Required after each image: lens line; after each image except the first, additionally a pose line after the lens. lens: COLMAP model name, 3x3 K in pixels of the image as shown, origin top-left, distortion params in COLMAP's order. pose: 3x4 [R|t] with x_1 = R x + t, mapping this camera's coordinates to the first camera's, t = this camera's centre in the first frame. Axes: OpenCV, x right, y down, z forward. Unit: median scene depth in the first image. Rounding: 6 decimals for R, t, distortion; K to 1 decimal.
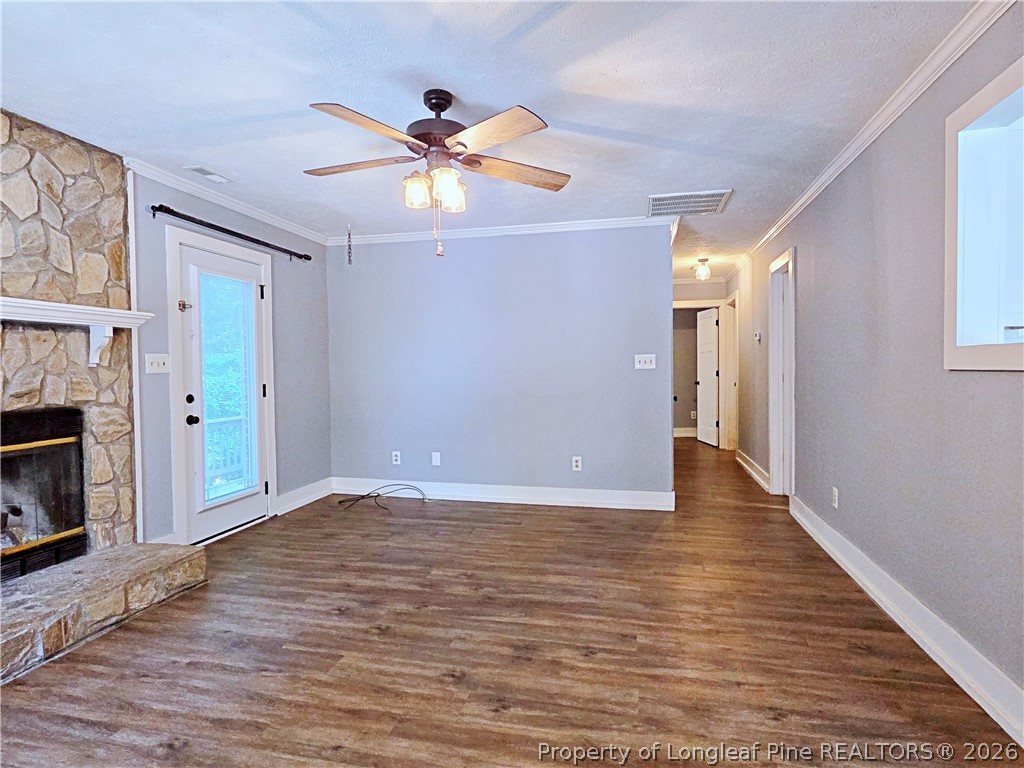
lens RADIAL K [[551.9, 0, 509.7], [0, 551.9, 380.9], [0, 0, 1]] dist [0.001098, -0.003527]
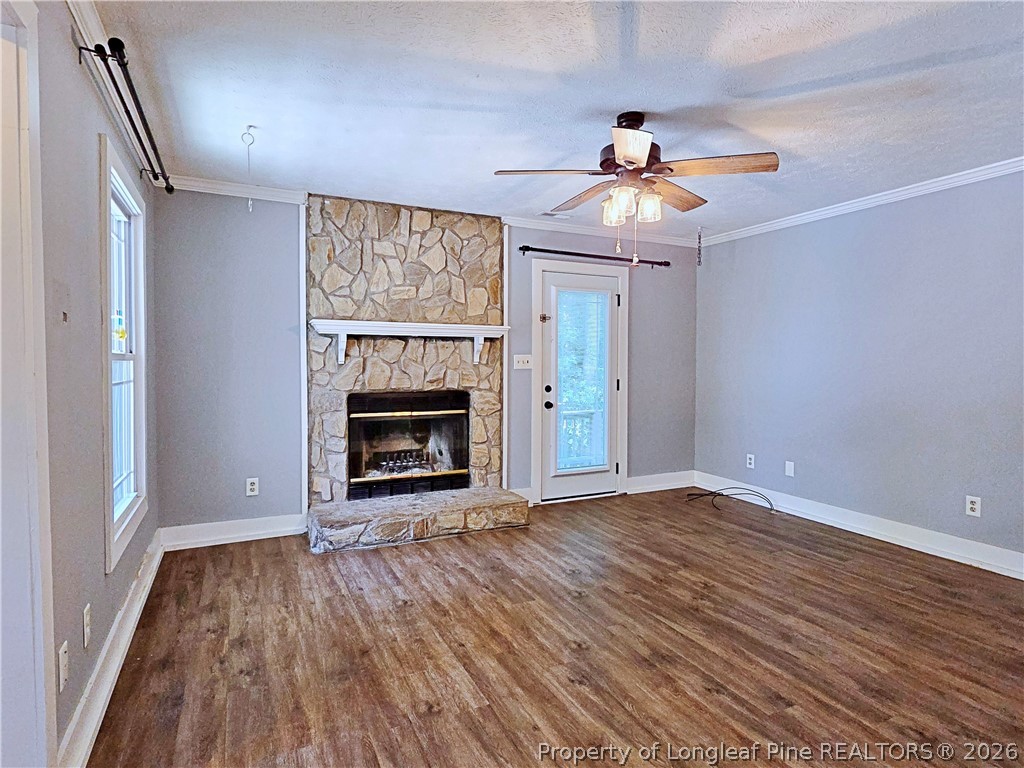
lens RADIAL K [[551.9, 0, 501.7], [0, 551.9, 382.5], [0, 0, 1]] dist [0.001098, -0.003527]
pose [[0.628589, 0.042411, -0.776580, 0.466334], [-0.029055, 0.999096, 0.031046, -0.025233], [0.777195, 0.003048, 0.629253, 0.115224]]
